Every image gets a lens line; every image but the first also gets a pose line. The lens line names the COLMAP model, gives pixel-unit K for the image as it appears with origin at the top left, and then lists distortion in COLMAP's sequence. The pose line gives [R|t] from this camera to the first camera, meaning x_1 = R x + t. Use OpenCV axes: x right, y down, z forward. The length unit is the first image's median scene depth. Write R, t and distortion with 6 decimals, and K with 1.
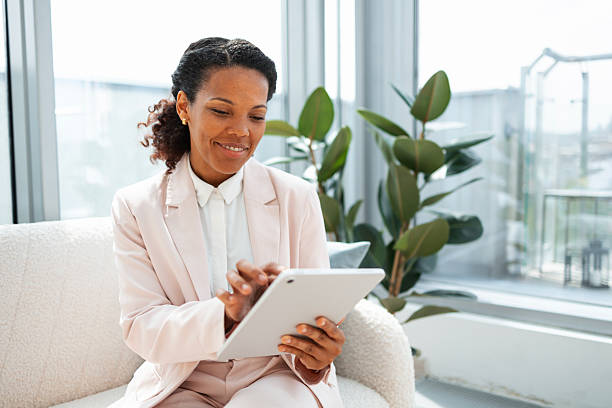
lens RADIAL K [[607.8, 0, 307.3], [0, 607.8, 204.2], [0, 0, 1]] dist [0.001488, 0.004812]
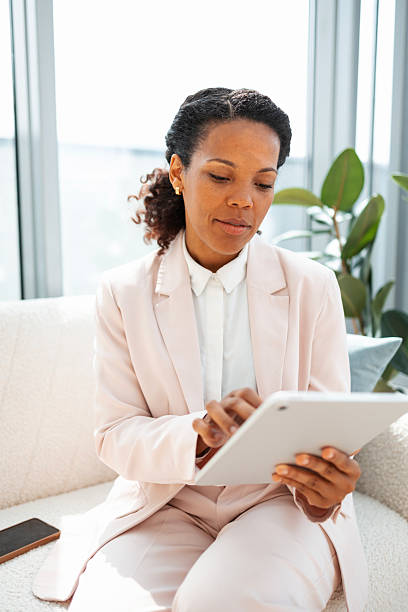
lens RADIAL K [[607.8, 0, 204.1], [0, 607.8, 308.8], [0, 0, 1]] dist [0.001488, 0.004812]
pose [[0.978317, 0.037813, -0.203631, 0.005143], [-0.024632, 0.997457, 0.066882, -0.020714], [0.205642, -0.060416, 0.976761, 0.113806]]
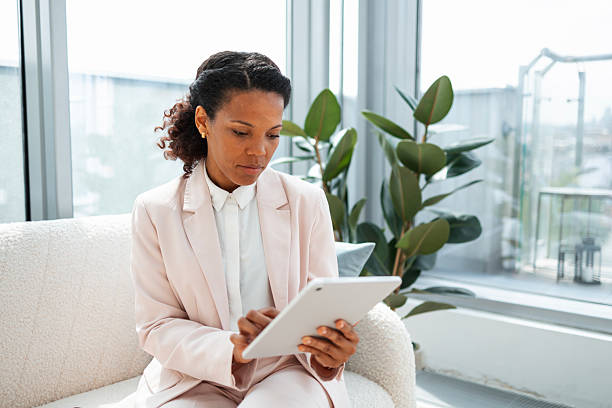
lens RADIAL K [[607.8, 0, 307.3], [0, 607.8, 204.2], [0, 0, 1]] dist [0.001488, 0.004812]
pose [[0.999864, 0.013012, 0.010168, -0.020342], [-0.013193, 0.999752, 0.017938, -0.016808], [-0.009932, -0.018069, 0.999787, -0.034423]]
